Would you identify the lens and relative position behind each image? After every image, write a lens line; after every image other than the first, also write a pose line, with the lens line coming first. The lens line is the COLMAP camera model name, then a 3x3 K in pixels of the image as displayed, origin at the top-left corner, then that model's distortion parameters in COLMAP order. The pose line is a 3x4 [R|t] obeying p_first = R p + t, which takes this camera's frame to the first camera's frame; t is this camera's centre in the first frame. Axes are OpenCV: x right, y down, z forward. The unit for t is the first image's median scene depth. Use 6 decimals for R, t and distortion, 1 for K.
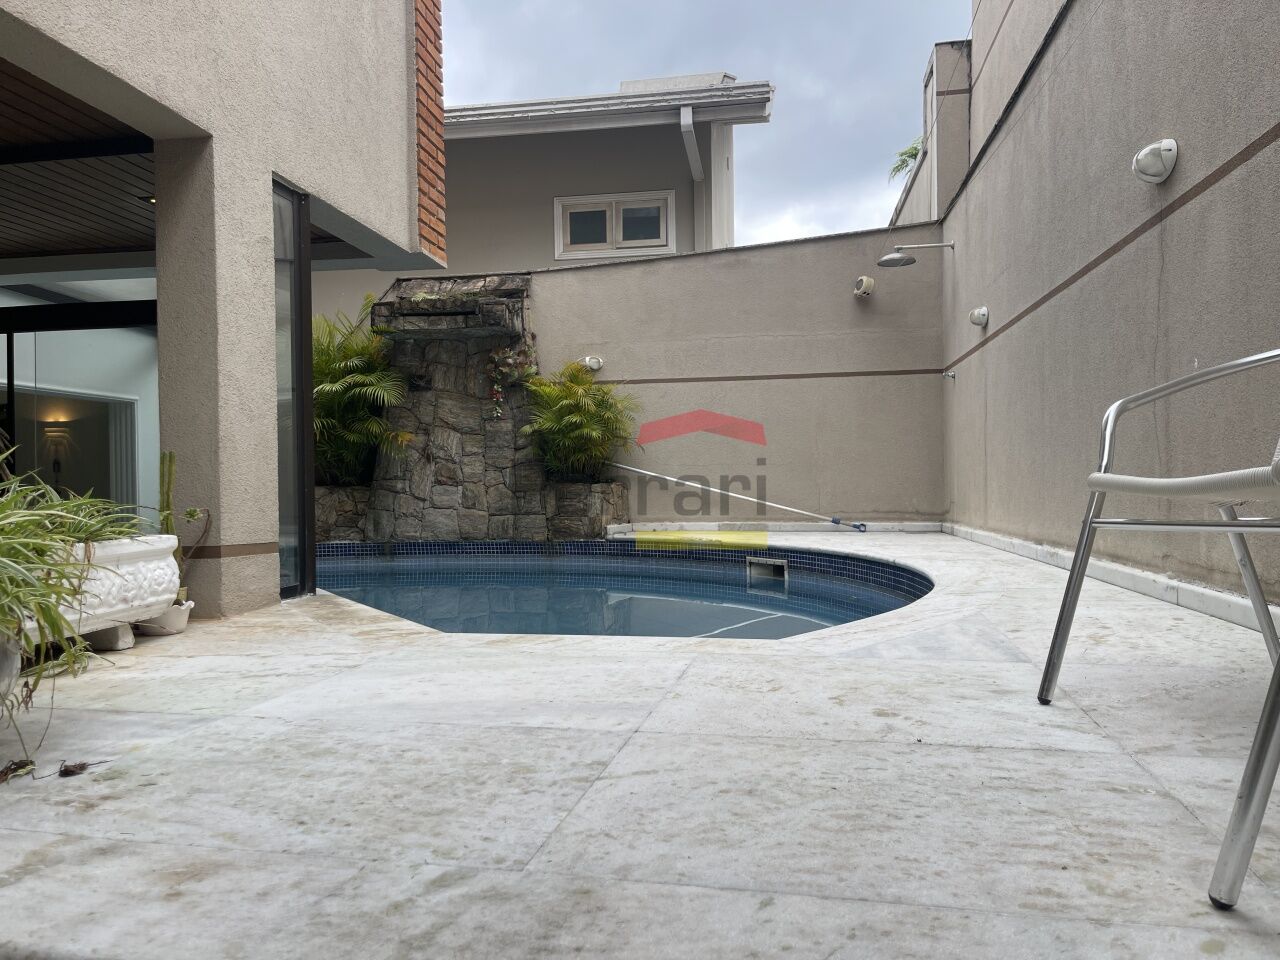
lens RADIAL K [[930.1, 0, 640.0], [0, 930.1, 480.0], [0, 0, 1]] dist [0.022368, -0.001804]
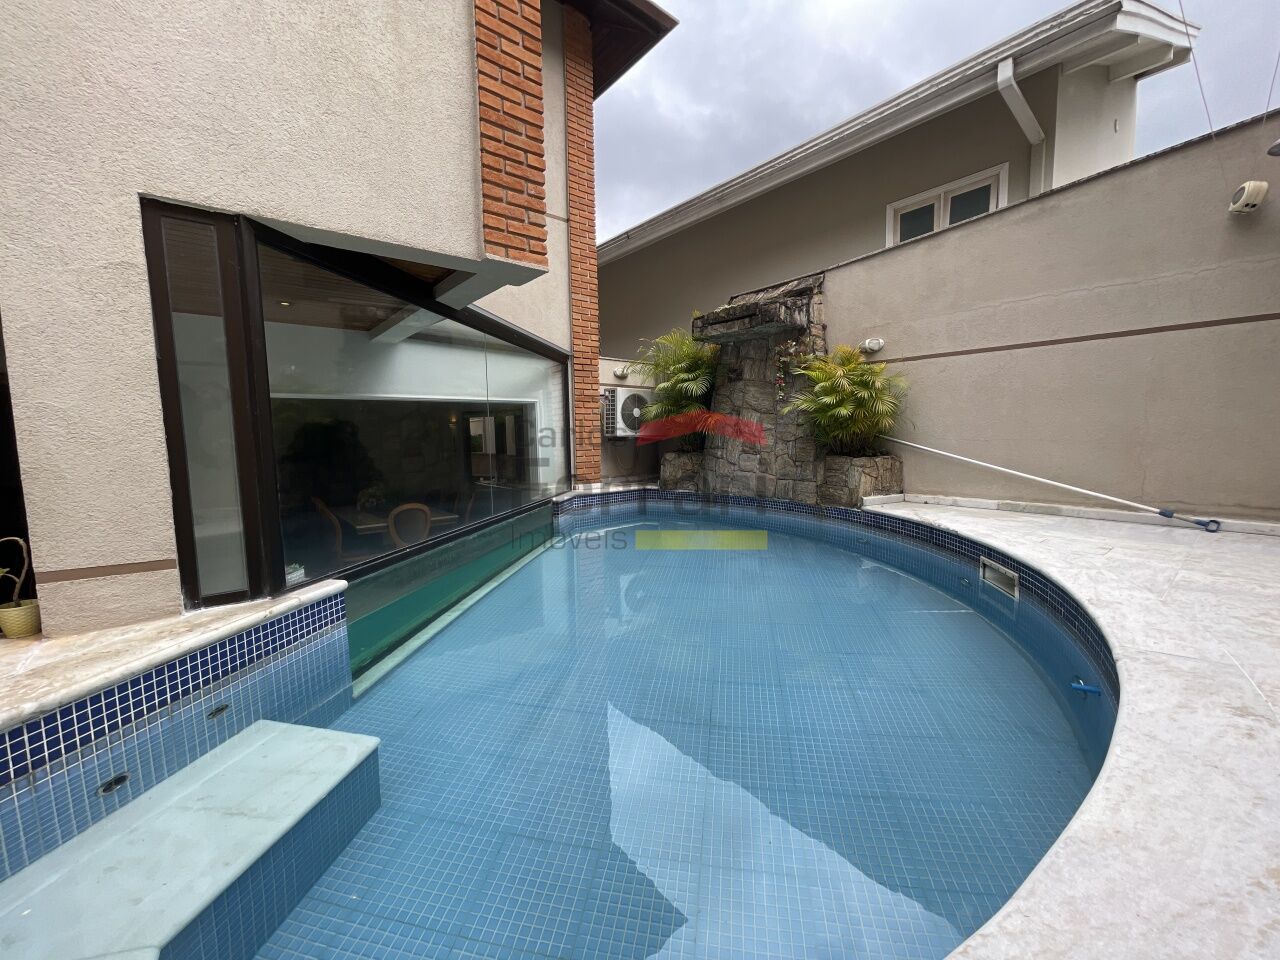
lens RADIAL K [[515.5, 0, 640.0], [0, 515.5, 480.0], [0, 0, 1]] dist [-0.002374, -0.000466]
pose [[0.756884, 0.058768, -0.650902, 0.147723], [0.007850, 0.995060, 0.098969, -0.030458], [0.653502, -0.080018, 0.752683, 0.358026]]
